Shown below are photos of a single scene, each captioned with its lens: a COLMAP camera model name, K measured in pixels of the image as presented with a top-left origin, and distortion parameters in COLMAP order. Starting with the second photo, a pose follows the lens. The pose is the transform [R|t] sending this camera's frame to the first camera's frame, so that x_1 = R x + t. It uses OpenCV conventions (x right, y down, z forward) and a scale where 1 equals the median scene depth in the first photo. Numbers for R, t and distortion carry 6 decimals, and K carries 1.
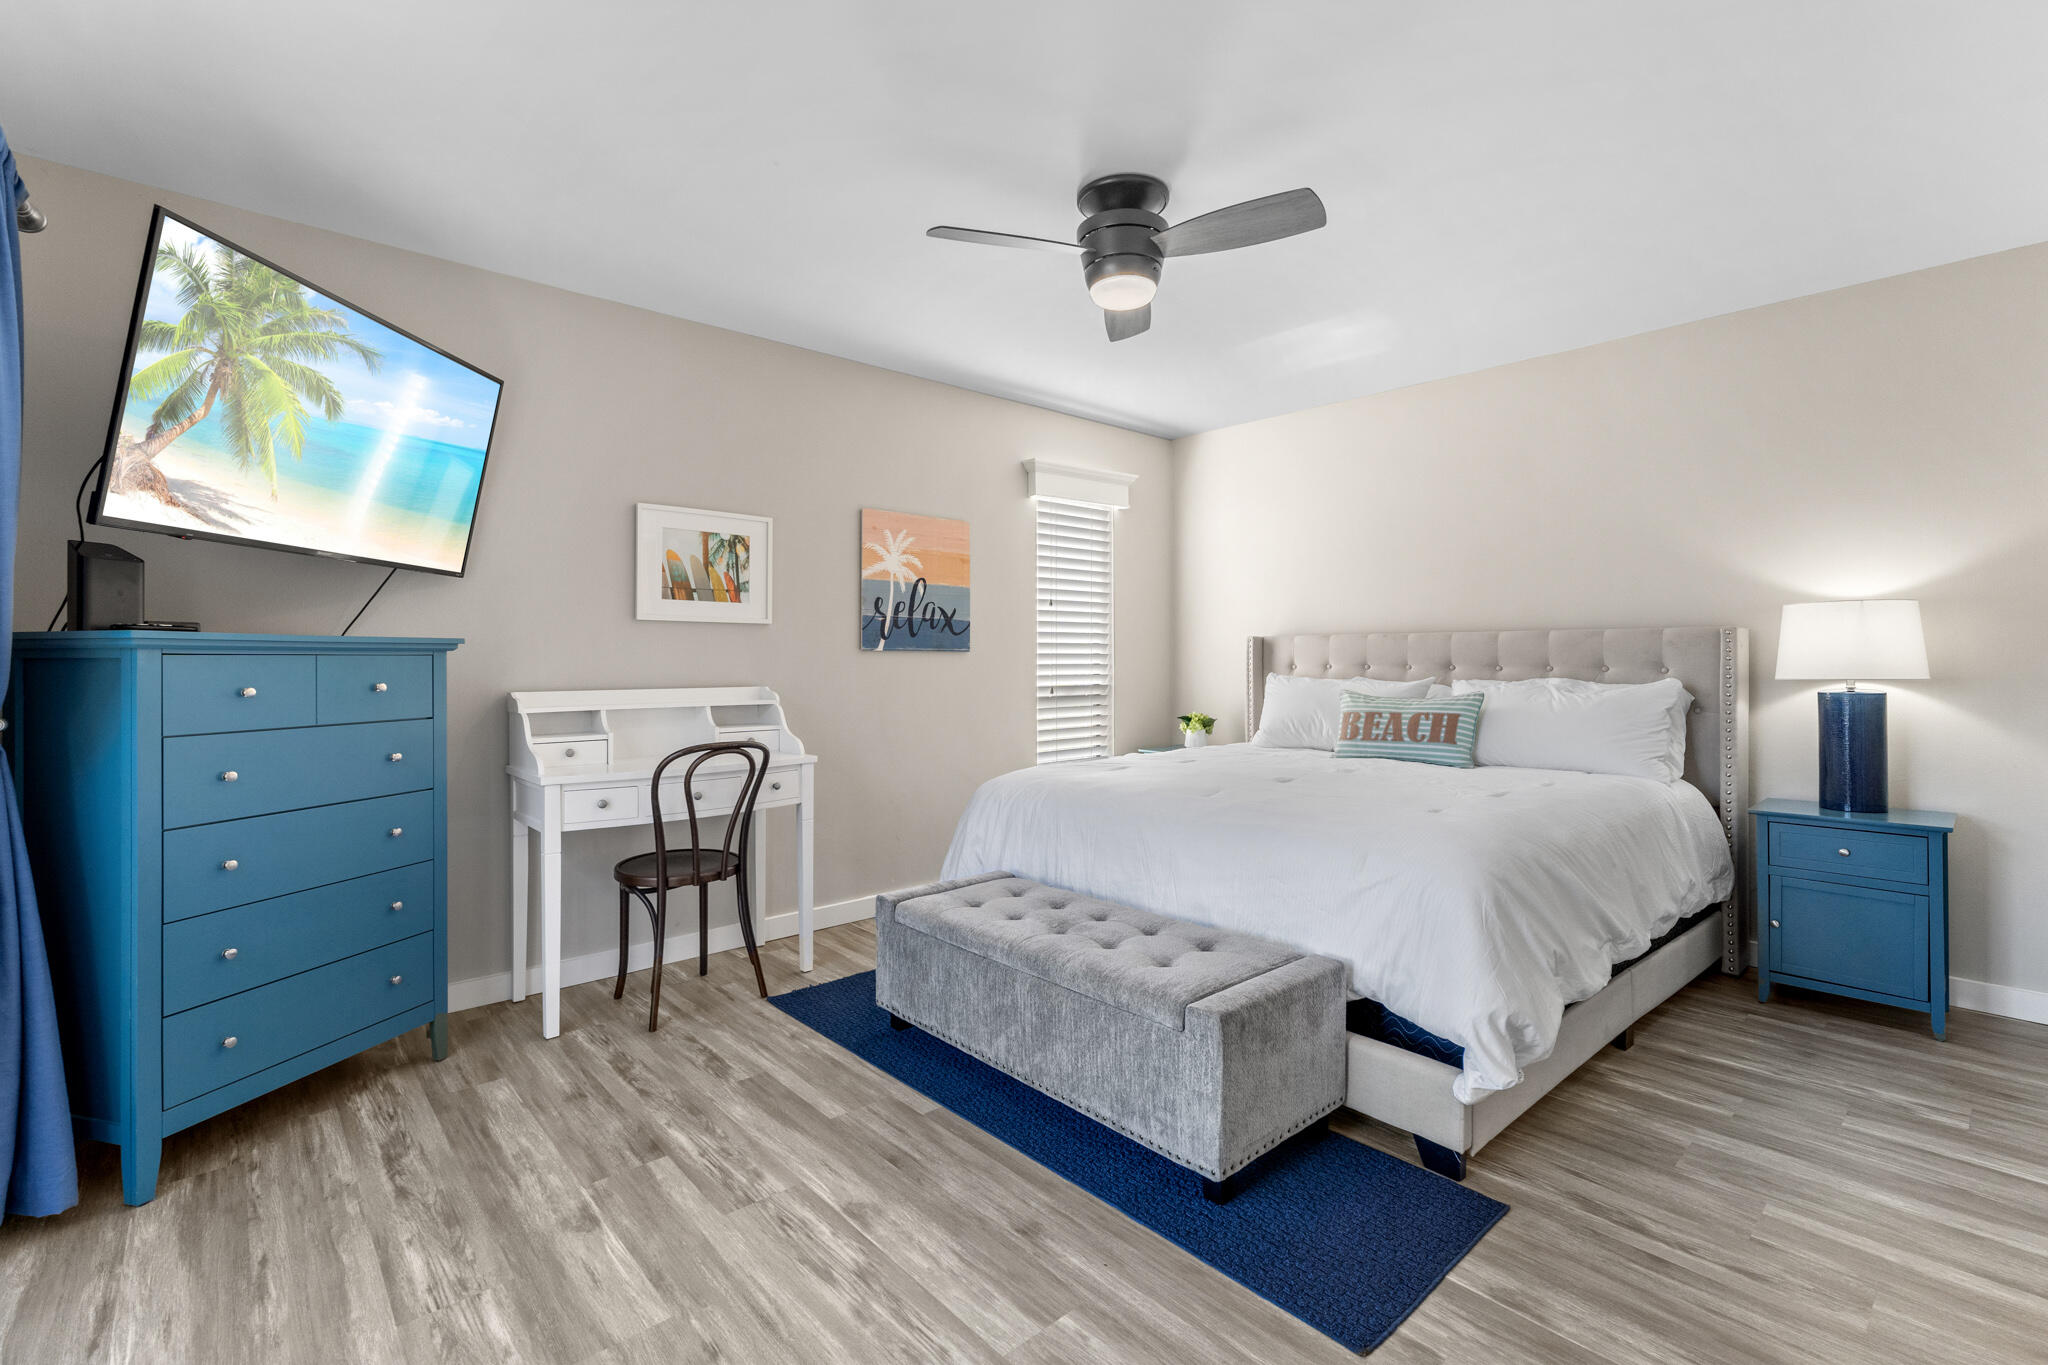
lens RADIAL K [[908.8, 0, 1026.5], [0, 908.8, 650.2], [0, 0, 1]] dist [0.000302, -0.000103]
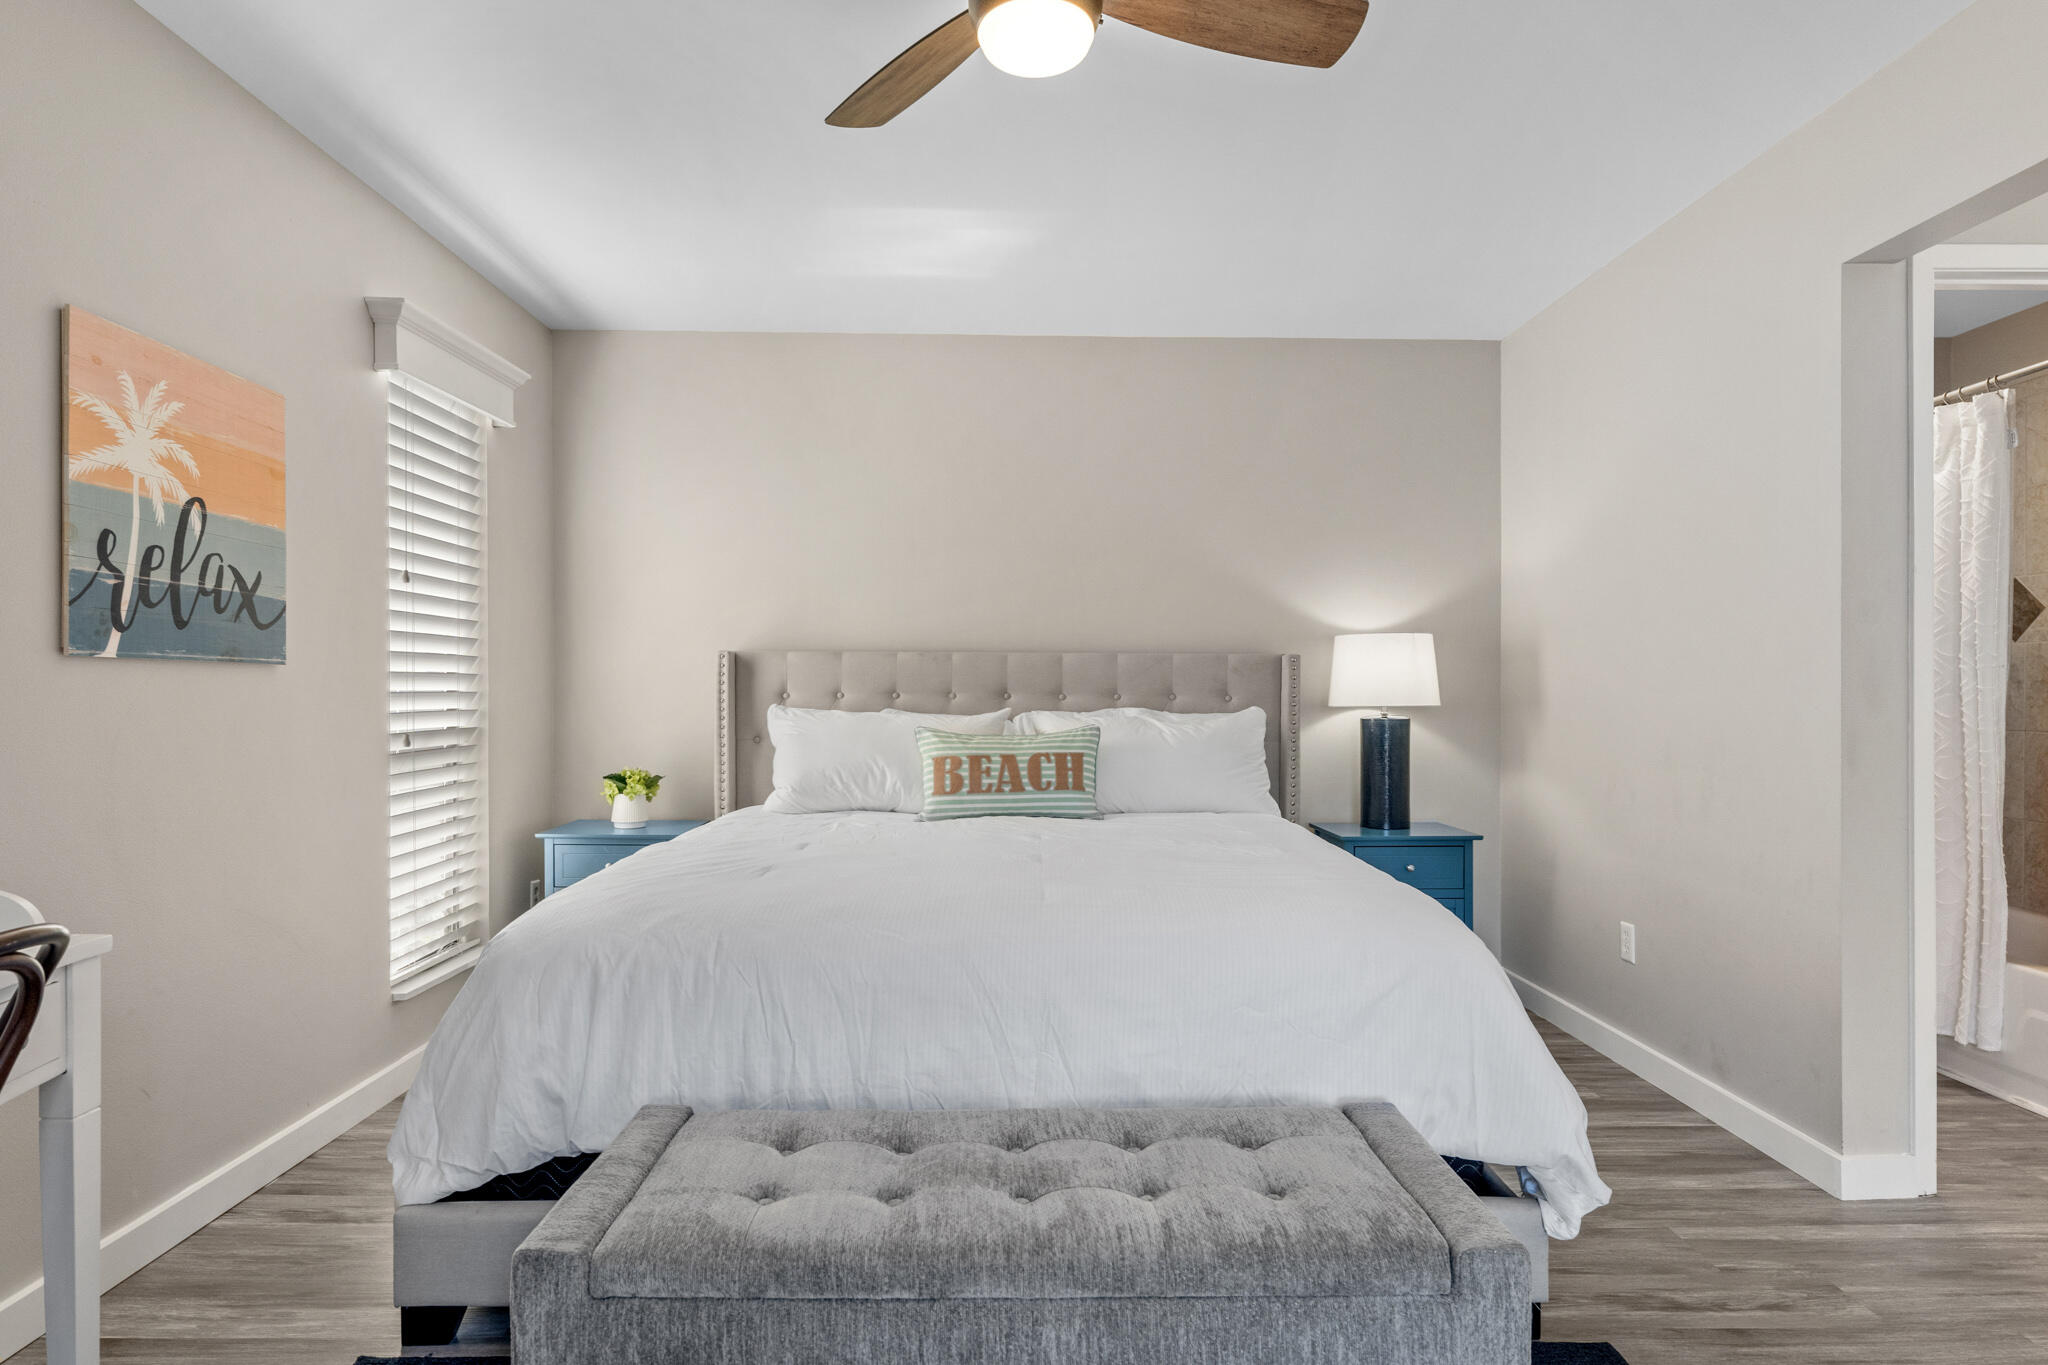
lens RADIAL K [[1112.4, 0, 1024.0], [0, 1112.4, 682.5], [0, 0, 1]] dist [-0.000381, 0.000051]
pose [[0.652598, 0.007952, 0.757663, -0.274166], [-0.011877, 0.999929, -0.000265, 0.007220], [-0.757612, -0.008826, 0.652646, 0.347131]]
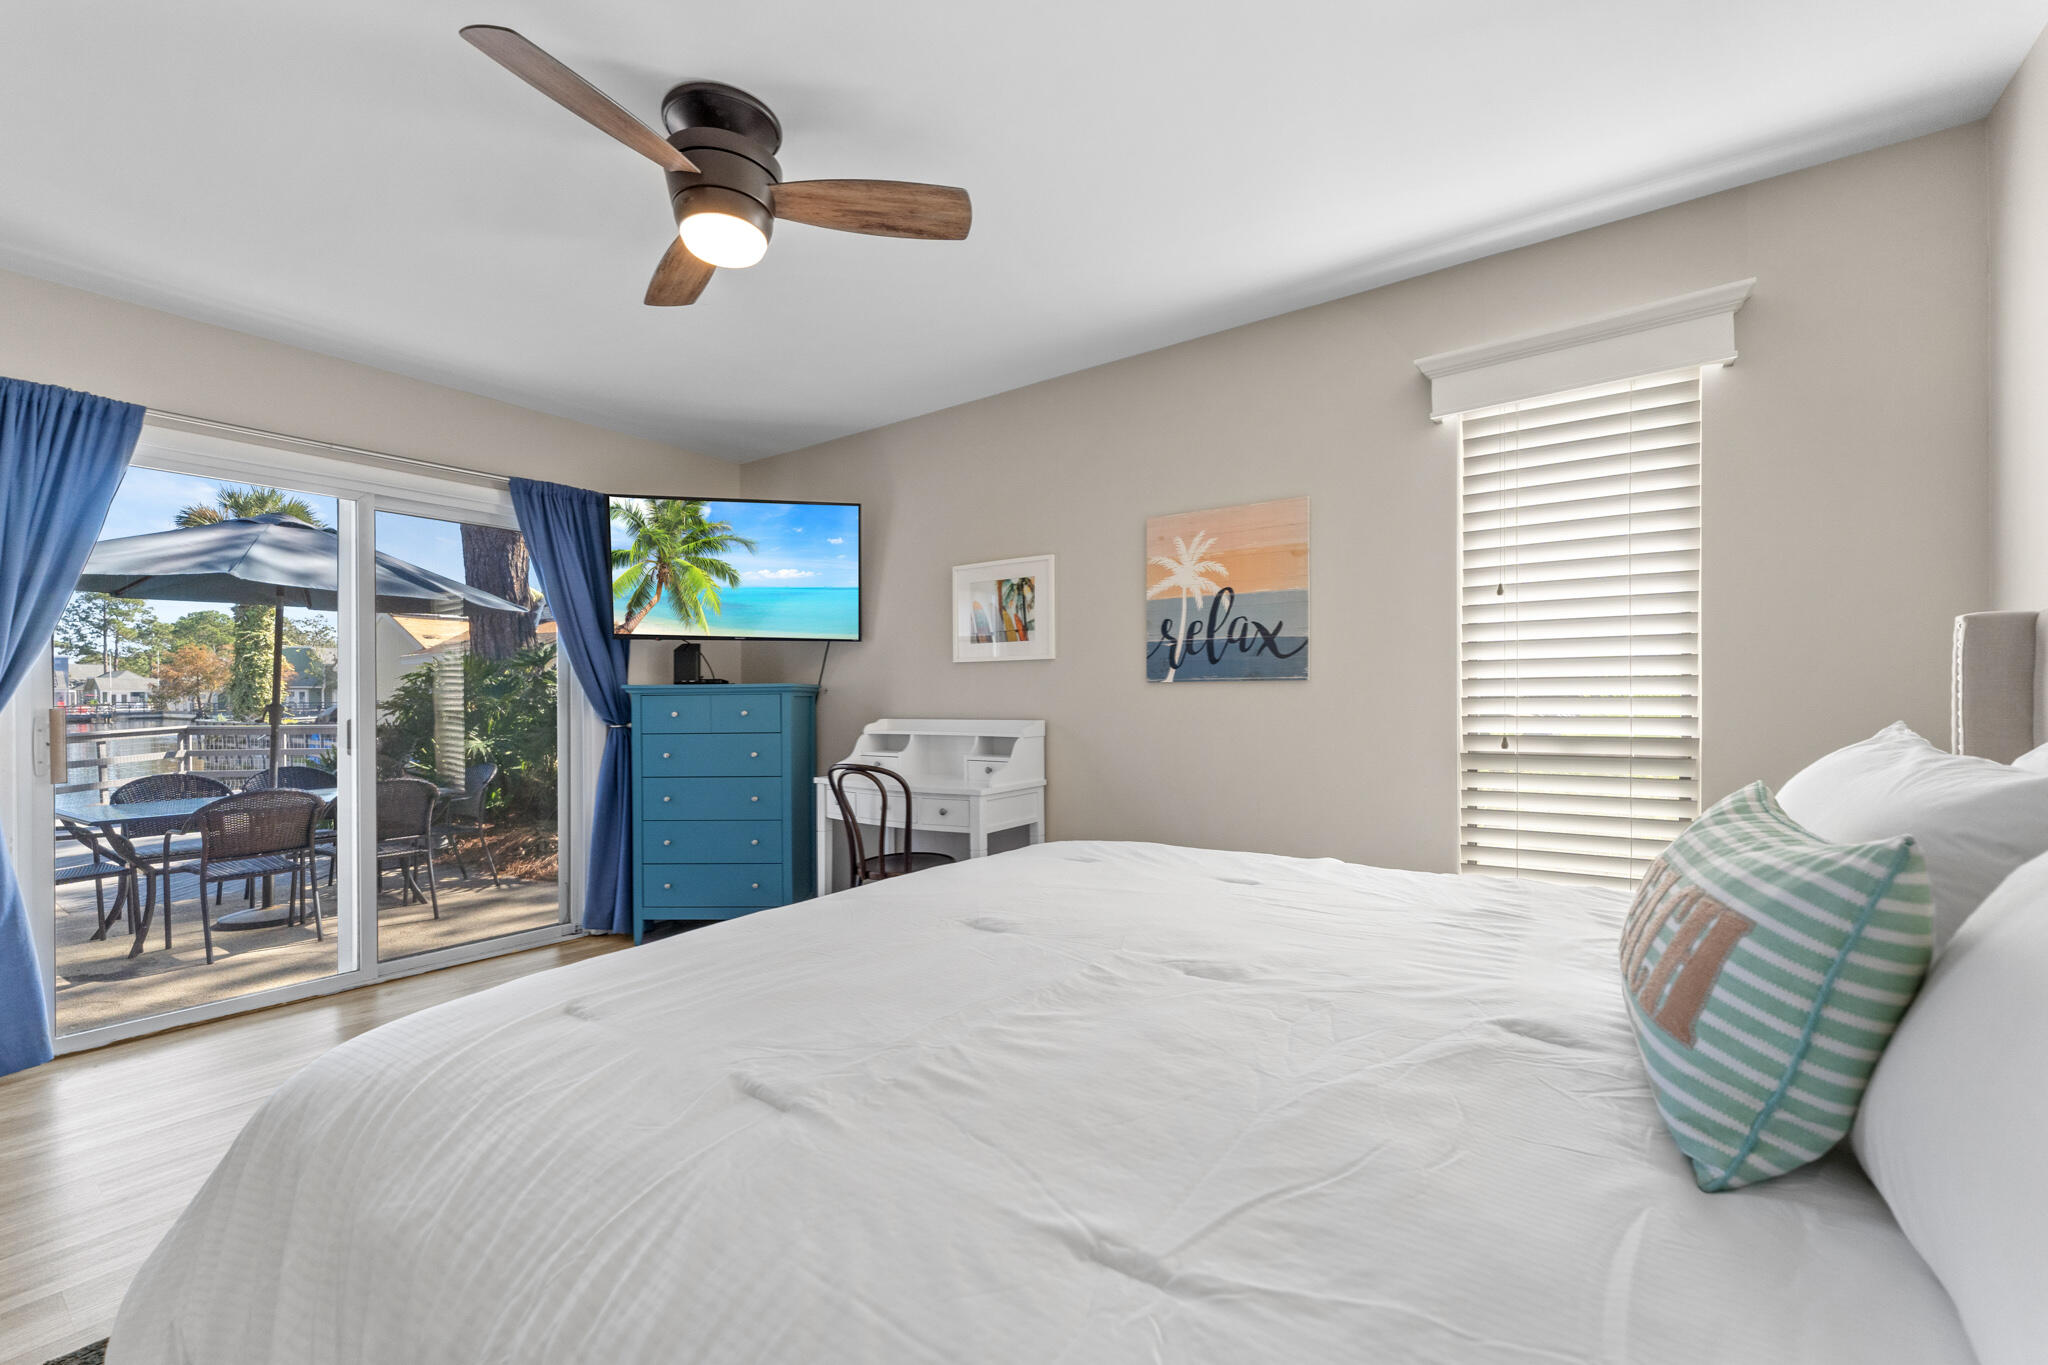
lens RADIAL K [[815.0, 0, 1013.1], [0, 815.0, 686.3], [0, 0, 1]] dist [0.001609, 0.000021]
pose [[0.223437, -0.002979, -0.974714, 0.545899], [0.029380, 0.999562, 0.003680, -0.002669], [0.974275, -0.029459, 0.223427, 0.688460]]
